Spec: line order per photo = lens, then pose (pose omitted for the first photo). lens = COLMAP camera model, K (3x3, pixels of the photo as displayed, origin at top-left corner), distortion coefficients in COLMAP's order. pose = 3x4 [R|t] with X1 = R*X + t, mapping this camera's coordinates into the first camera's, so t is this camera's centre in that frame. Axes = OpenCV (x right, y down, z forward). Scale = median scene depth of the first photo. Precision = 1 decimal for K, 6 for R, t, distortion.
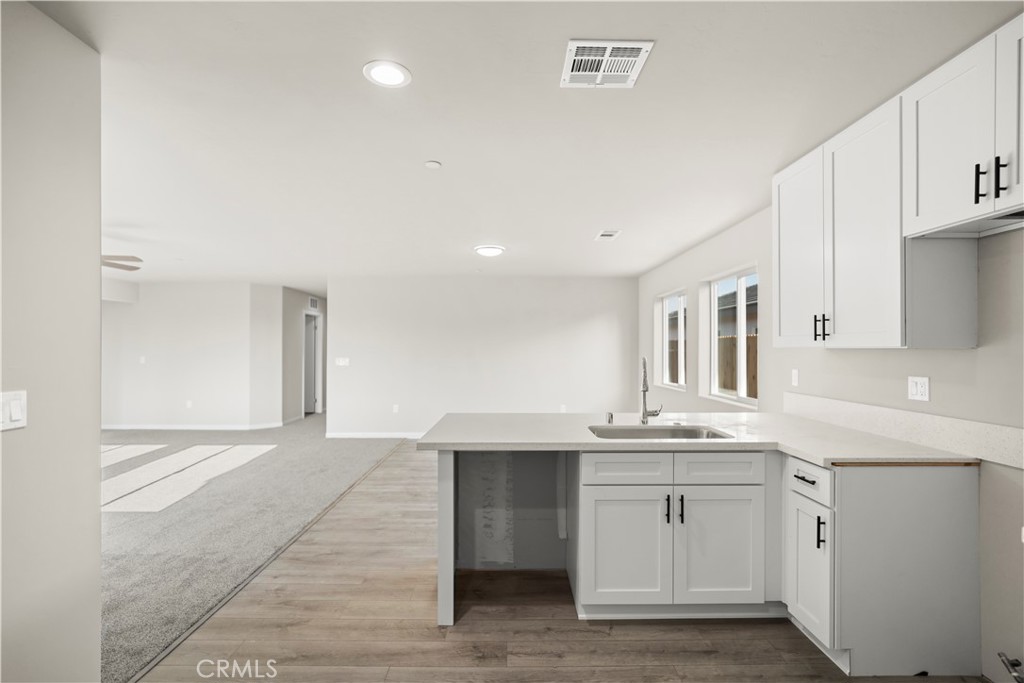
lens RADIAL K [[477.2, 0, 514.0], [0, 477.2, 342.7], [0, 0, 1]] dist [-0.018142, 0.007099]
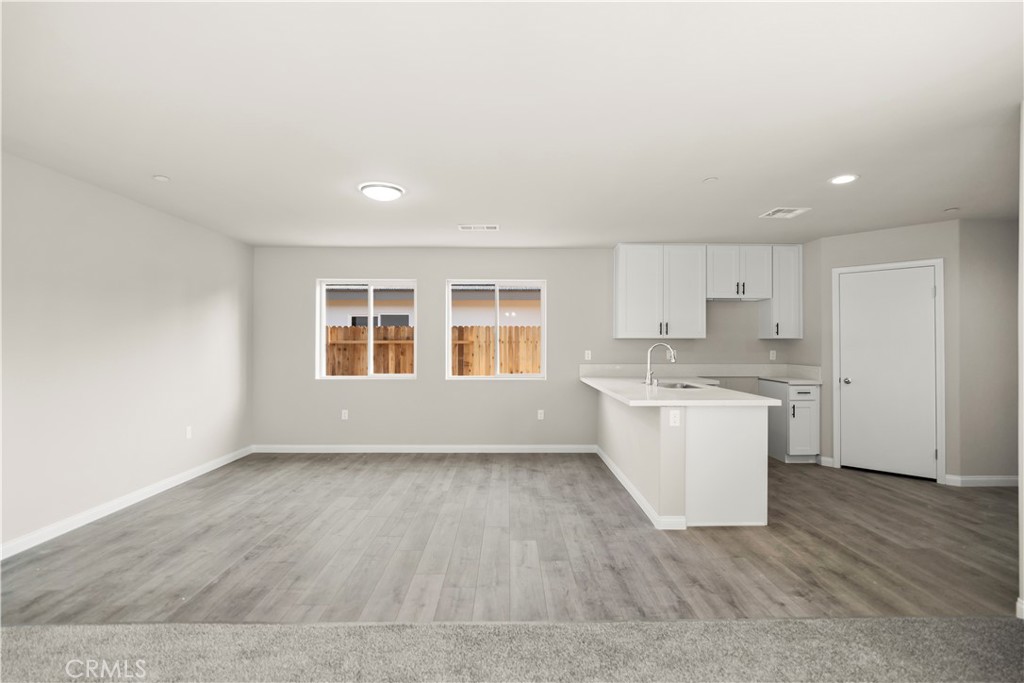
lens RADIAL K [[477.2, 0, 514.0], [0, 477.2, 342.7], [0, 0, 1]] dist [-0.018142, 0.007099]
pose [[-0.002700, 0.000813, 0.999996, -0.924135], [-0.014935, 0.999888, -0.000854, 0.026059], [-0.999885, -0.014937, -0.002688, 1.022198]]
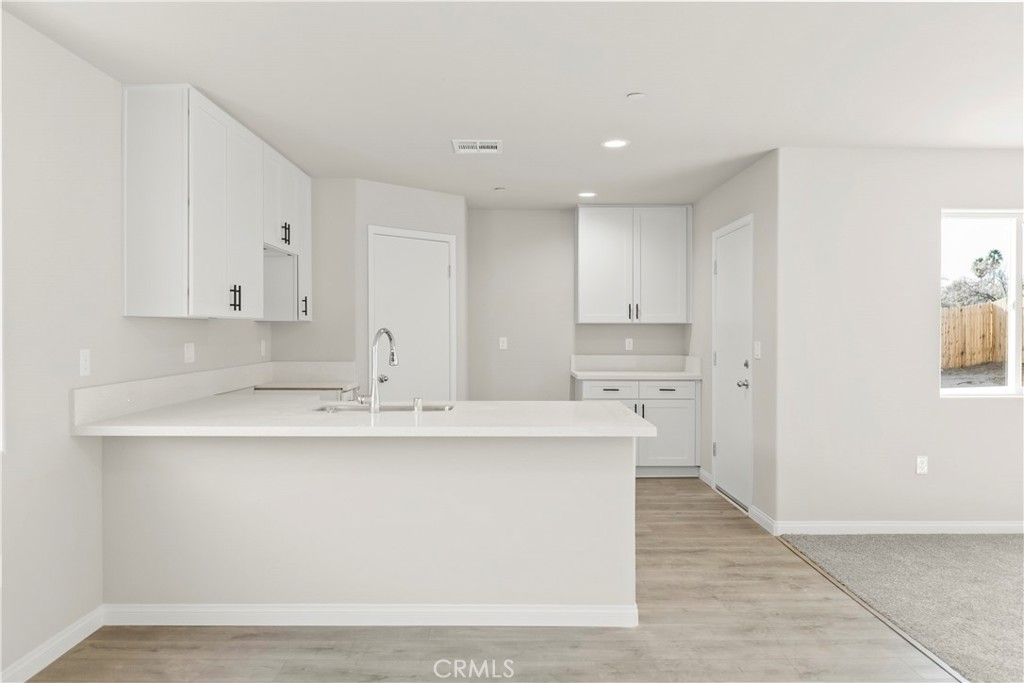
lens RADIAL K [[722.8, 0, 512.0], [0, 722.8, 341.5], [0, 0, 1]] dist [0.005751, -0.029084]
pose [[-0.999989, -0.003449, 0.003236, 0.027799], [-0.003434, 0.999984, 0.004414, 0.031664], [-0.003251, 0.004403, -0.999985, 1.548665]]
